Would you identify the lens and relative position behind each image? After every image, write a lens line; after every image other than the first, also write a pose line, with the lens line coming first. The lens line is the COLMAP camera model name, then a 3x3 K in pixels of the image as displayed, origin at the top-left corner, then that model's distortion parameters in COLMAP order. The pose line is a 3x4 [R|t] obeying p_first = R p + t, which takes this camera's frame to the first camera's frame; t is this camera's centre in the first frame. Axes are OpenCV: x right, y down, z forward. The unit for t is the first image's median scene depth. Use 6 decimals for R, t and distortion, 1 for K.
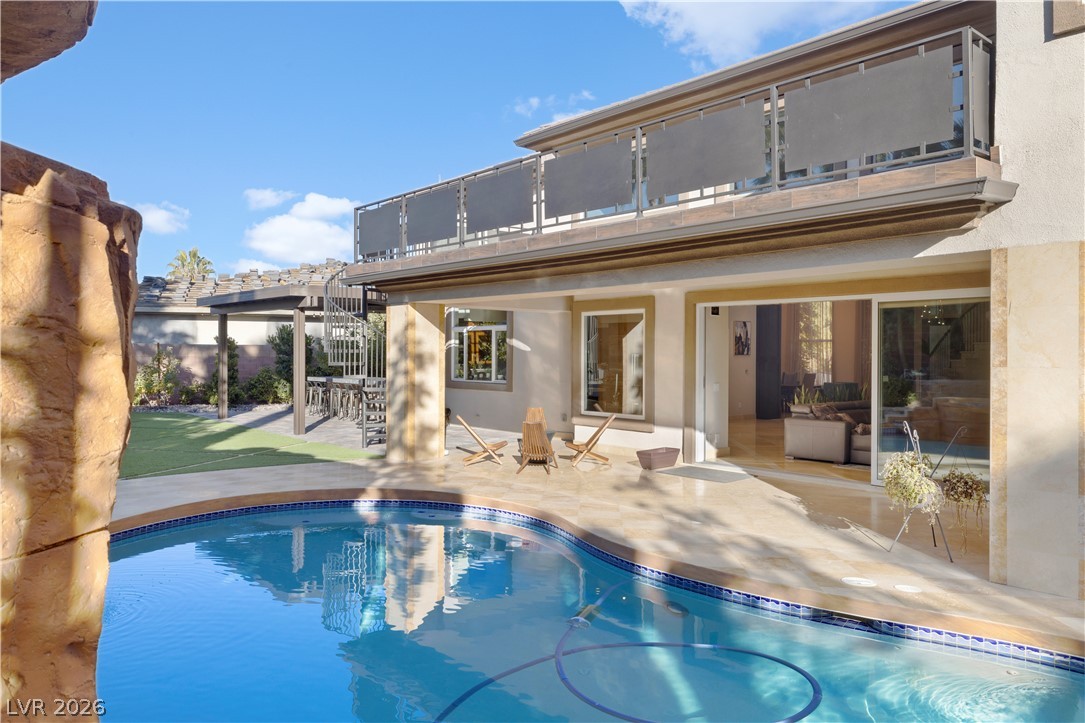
lens RADIAL K [[776.3, 0, 542.8], [0, 776.3, 356.7], [0, 0, 1]] dist [0.036909, -0.003203]
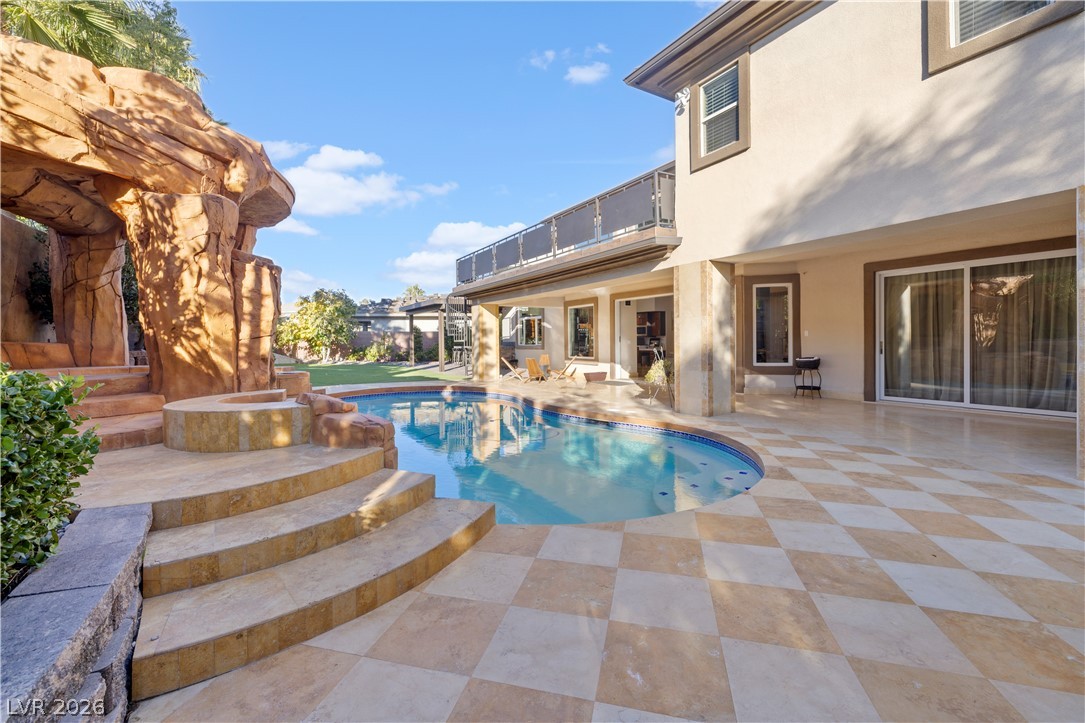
lens RADIAL K [[463.1, 0, 543.9], [0, 463.1, 359.2], [0, 0, 1]] dist [0.001620, 0.000146]
pose [[0.985690, -0.010593, -0.168234, 0.200599], [0.016331, 0.999330, 0.032762, 0.039271], [0.167775, -0.035041, 0.985202, -0.189530]]
